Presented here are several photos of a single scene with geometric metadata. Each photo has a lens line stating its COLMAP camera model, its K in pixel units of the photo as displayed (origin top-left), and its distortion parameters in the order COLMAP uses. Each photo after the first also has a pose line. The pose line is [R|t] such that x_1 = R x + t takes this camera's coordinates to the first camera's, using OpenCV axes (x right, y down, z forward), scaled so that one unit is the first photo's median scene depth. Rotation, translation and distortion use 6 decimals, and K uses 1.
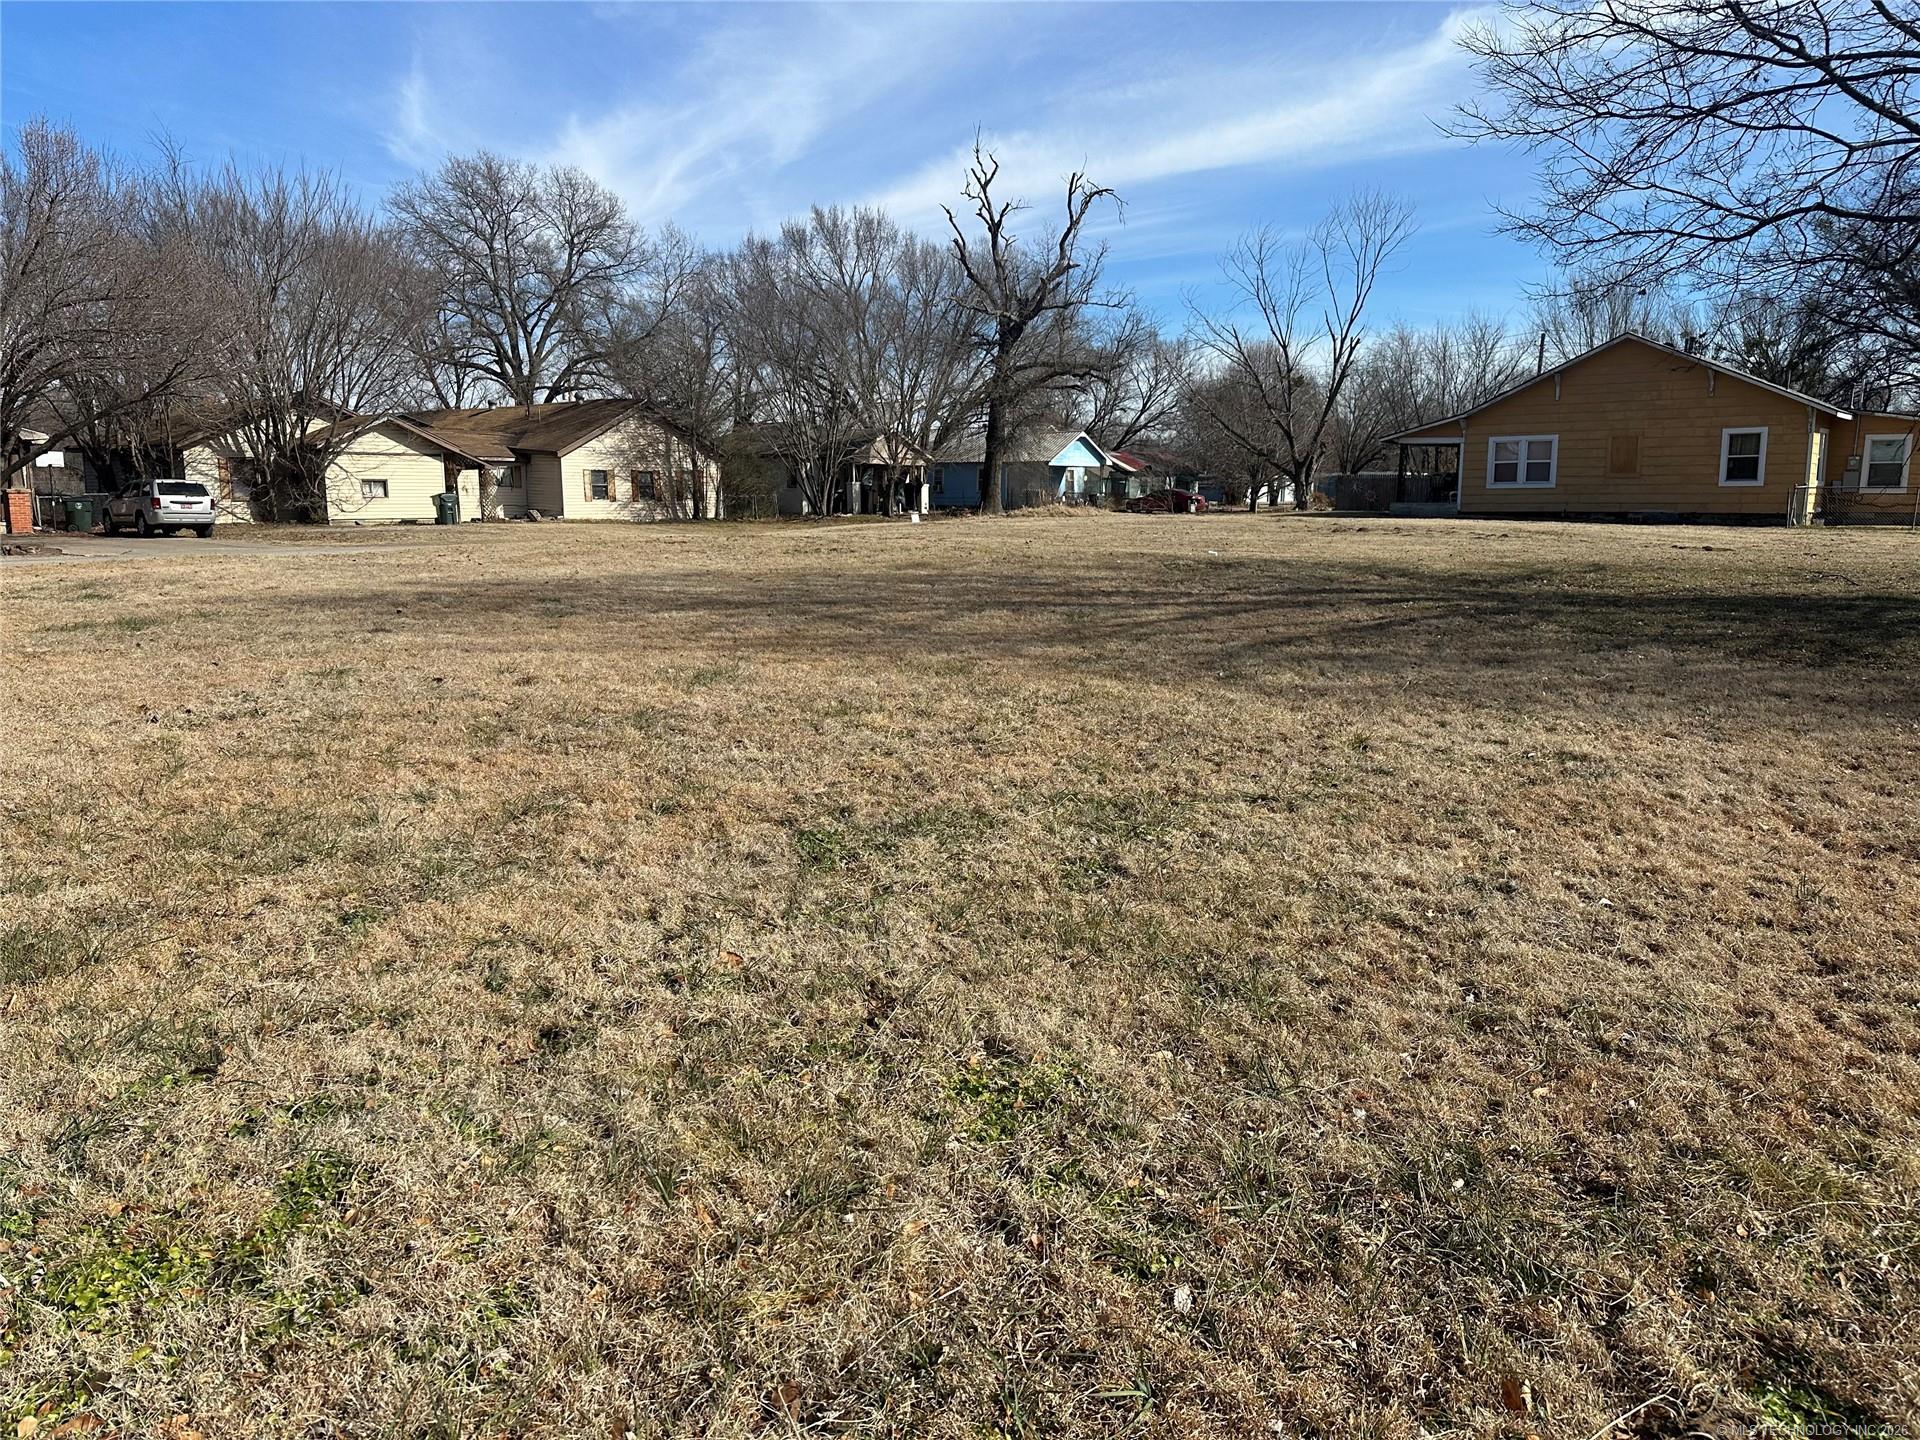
lens RADIAL K [[1340.9, 0, 960.0], [0, 1340.9, 720.0], [0, 0, 1]] dist [0.065120, -0.087373]
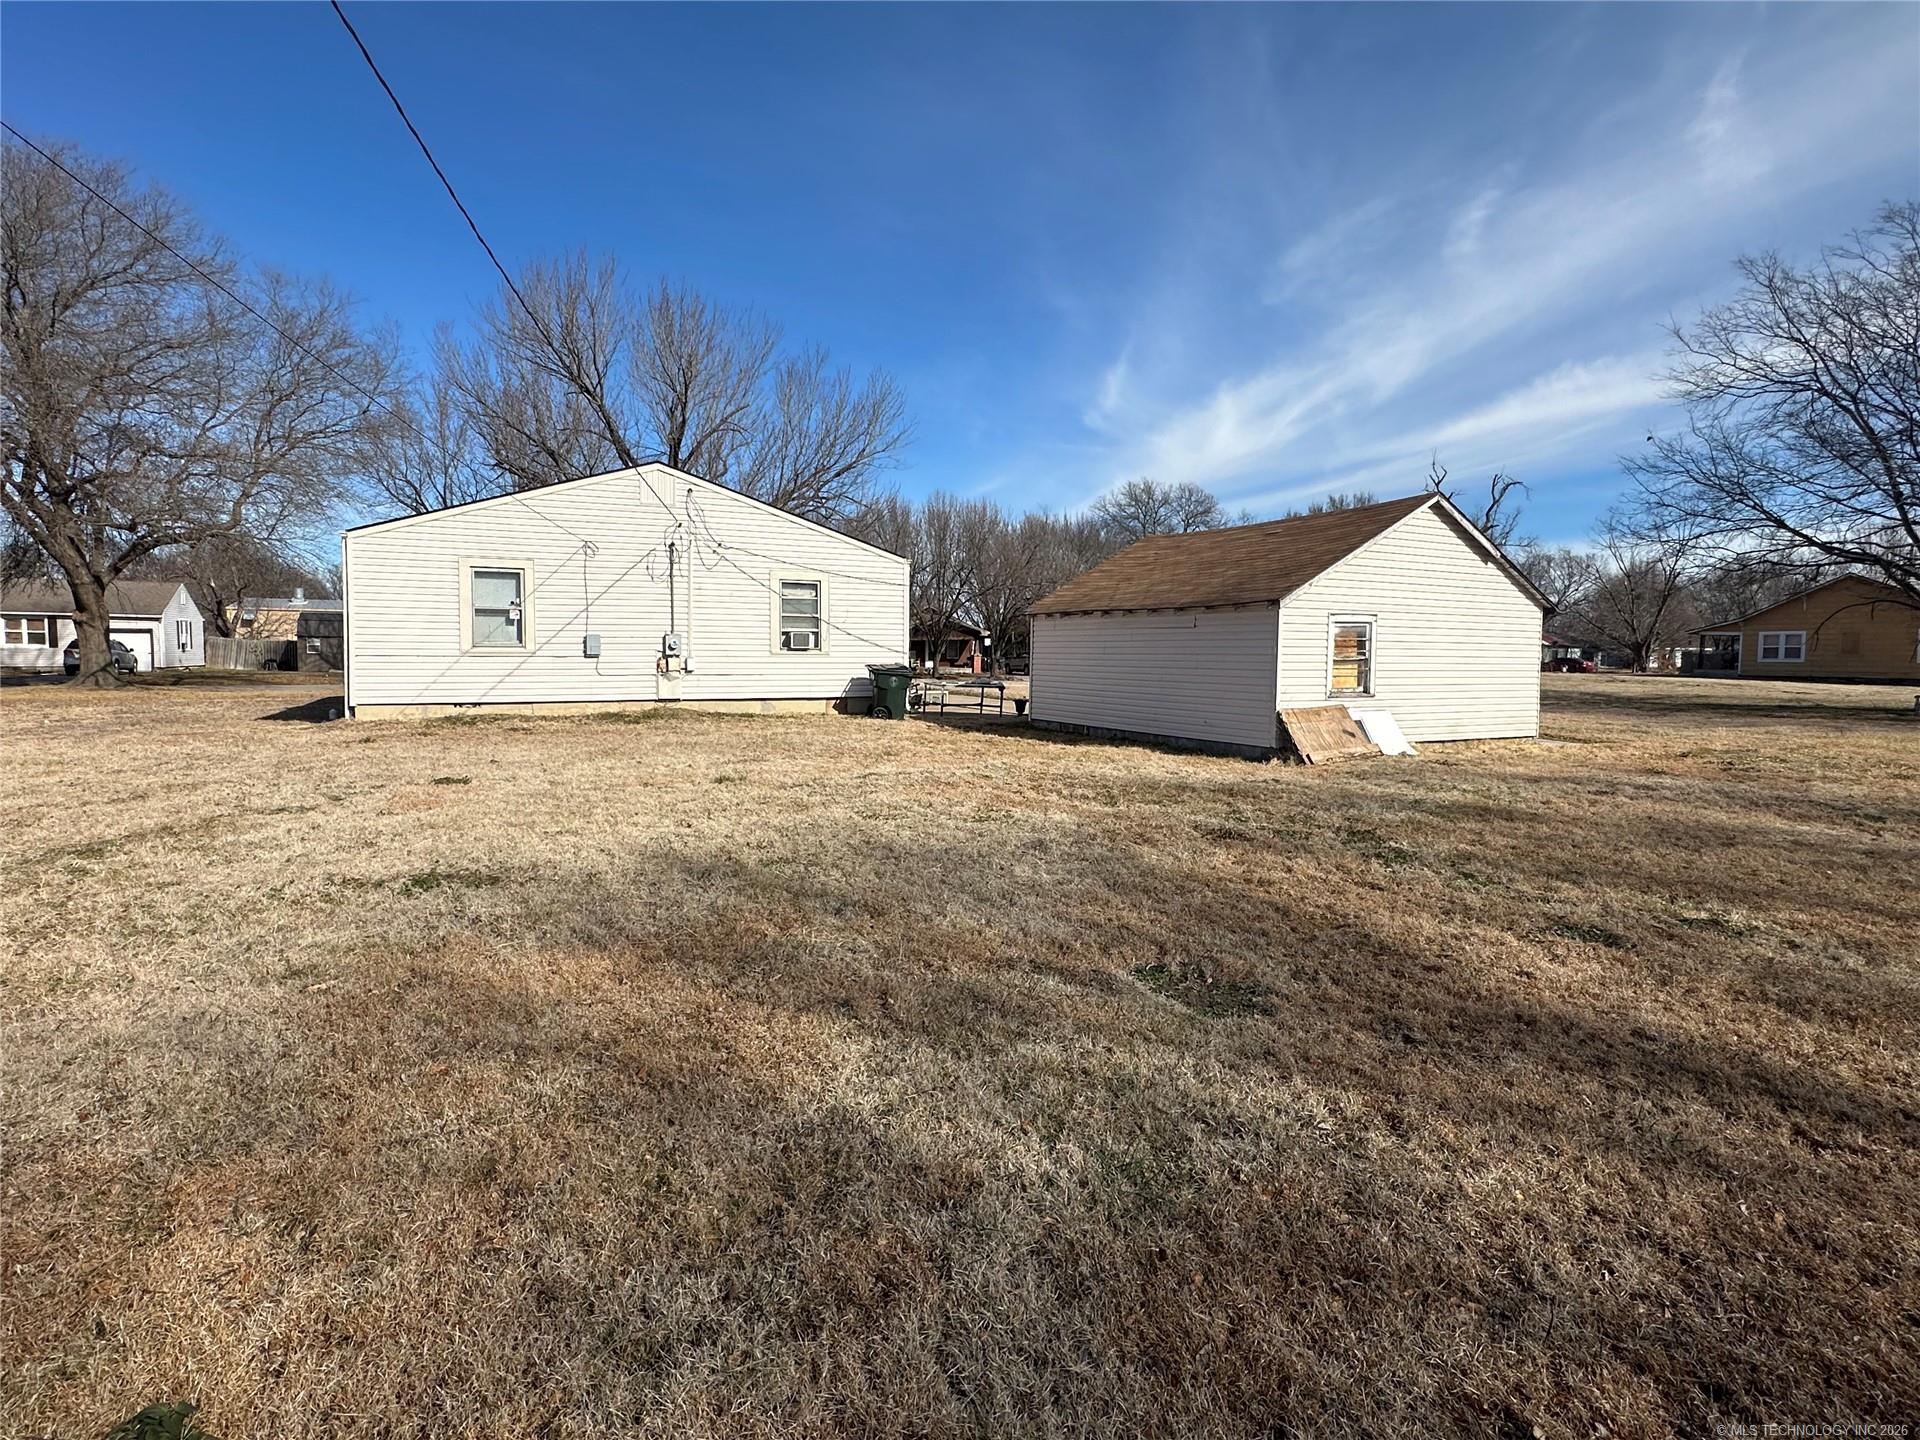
lens RADIAL K [[950.6, 0, 960.0], [0, 950.6, 720.0], [0, 0, 1]] dist [-0.000366, -0.000102]
pose [[0.901803, 0.042007, -0.430100, 0.002685], [-0.083625, 0.993415, -0.078316, 0.051293], [0.423978, 0.106593, 0.899378, -0.318998]]
